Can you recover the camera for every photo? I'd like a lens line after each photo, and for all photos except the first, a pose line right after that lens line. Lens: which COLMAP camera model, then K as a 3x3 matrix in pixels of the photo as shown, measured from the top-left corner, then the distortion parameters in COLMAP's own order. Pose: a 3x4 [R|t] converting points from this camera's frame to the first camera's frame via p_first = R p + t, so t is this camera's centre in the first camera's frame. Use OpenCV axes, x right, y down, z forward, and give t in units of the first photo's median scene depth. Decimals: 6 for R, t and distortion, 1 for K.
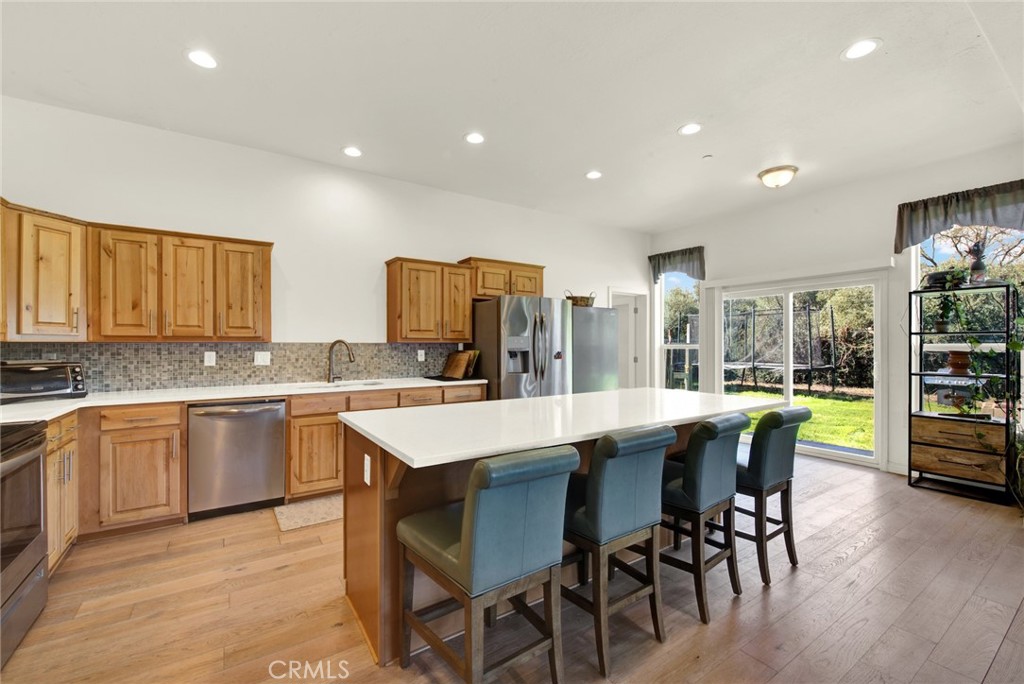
lens RADIAL K [[422.4, 0, 513.3], [0, 422.4, 344.5], [0, 0, 1]] dist [-0.000861, -0.000505]
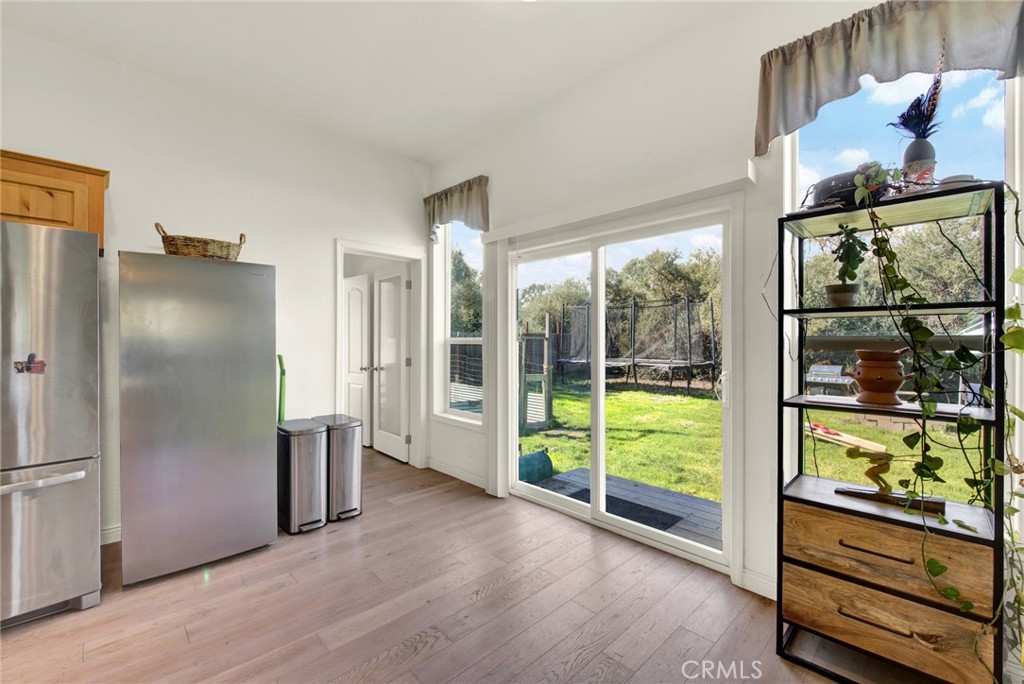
lens RADIAL K [[419.1, 0, 512.6], [0, 419.1, 339.5], [0, 0, 1]] dist [-0.000266, -0.000115]
pose [[0.984267, 0.001076, 0.176685, 0.543477], [-0.001159, 0.999999, 0.000364, 0.002802], [-0.176684, -0.000563, 0.984267, 0.572168]]
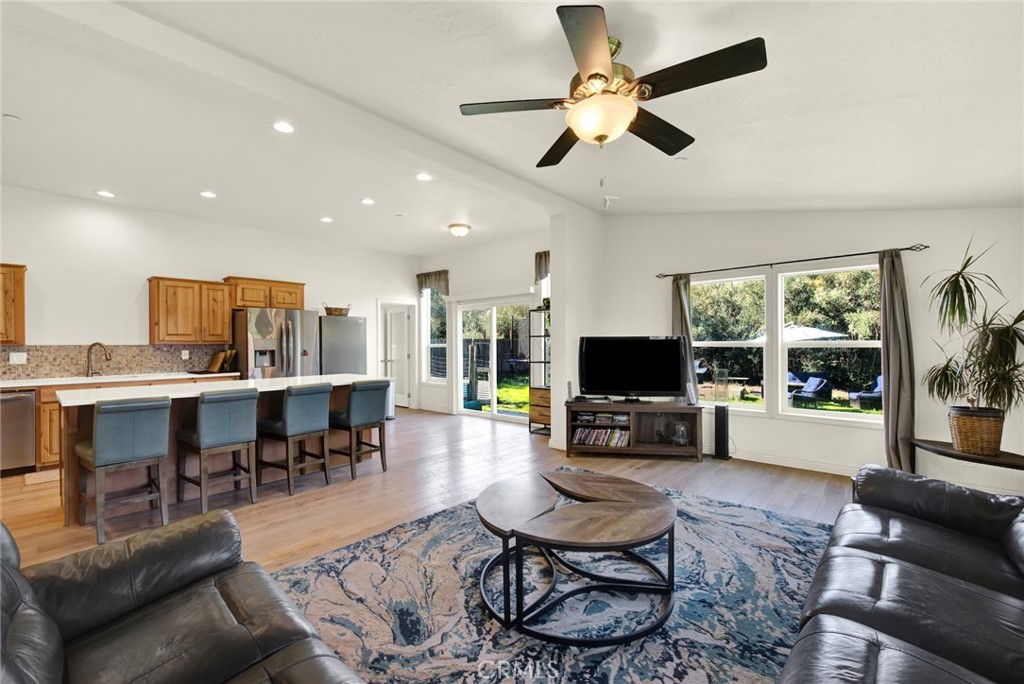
lens RADIAL K [[429.0, 0, 510.7], [0, 429.0, 344.2], [0, 0, 1]] dist [-0.001021, -0.000950]
pose [[0.969080, -0.007023, 0.246645, 0.440422], [0.006969, 0.999975, 0.001092, 0.000839], [-0.246646, 0.000661, 0.969105, -0.502180]]
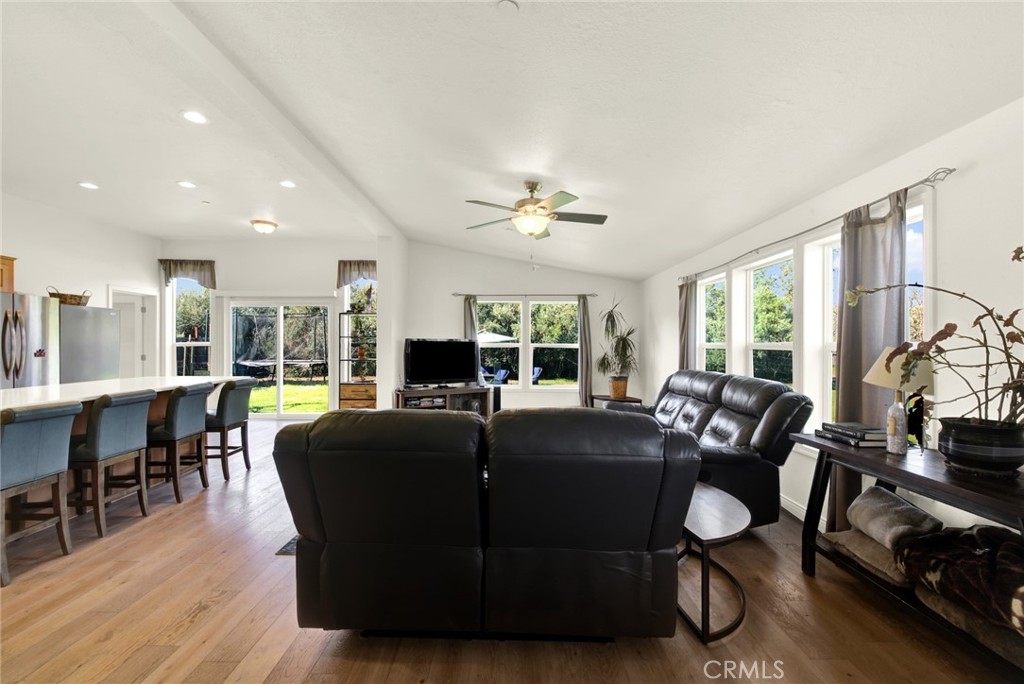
lens RADIAL K [[429.0, 0, 510.7], [0, 429.0, 344.2], [0, 0, 1]] dist [-0.001021, -0.000950]
pose [[0.562502, 0.000907, 0.826795, -0.112908], [-0.002194, 0.999998, 0.000396, 0.001365], [-0.826793, -0.002037, 0.562503, -0.532345]]
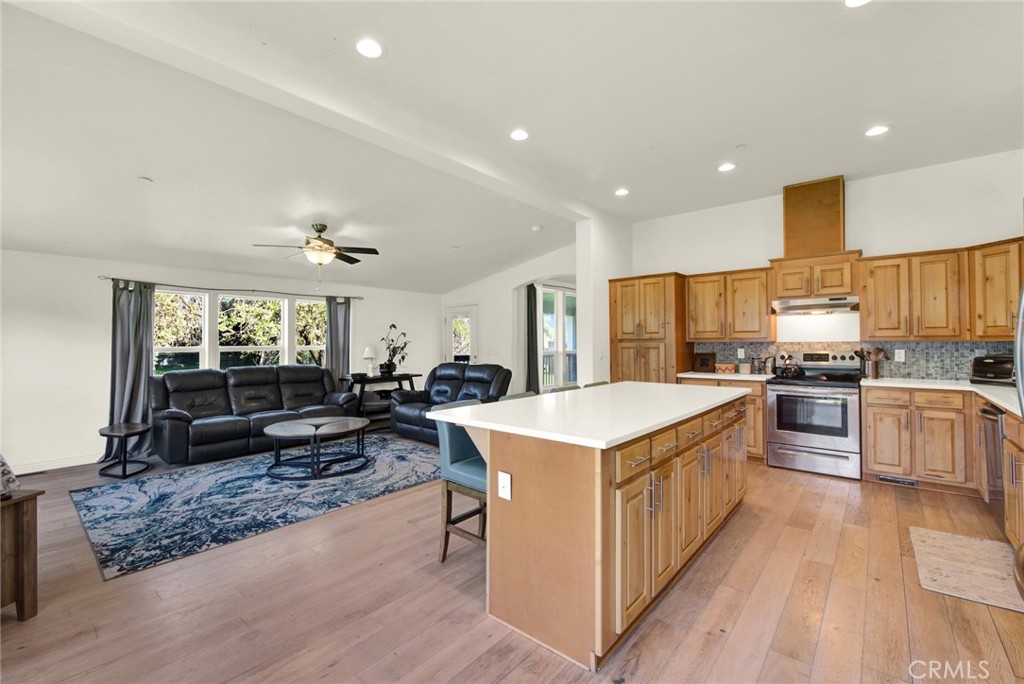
lens RADIAL K [[429.0, 0, 510.7], [0, 429.0, 344.2], [0, 0, 1]] dist [-0.001021, -0.000950]
pose [[-0.965499, 0.010354, -0.260200, 0.460074], [0.010271, 0.999946, 0.001676, -0.002718], [0.260203, -0.001055, -0.965553, 1.263628]]
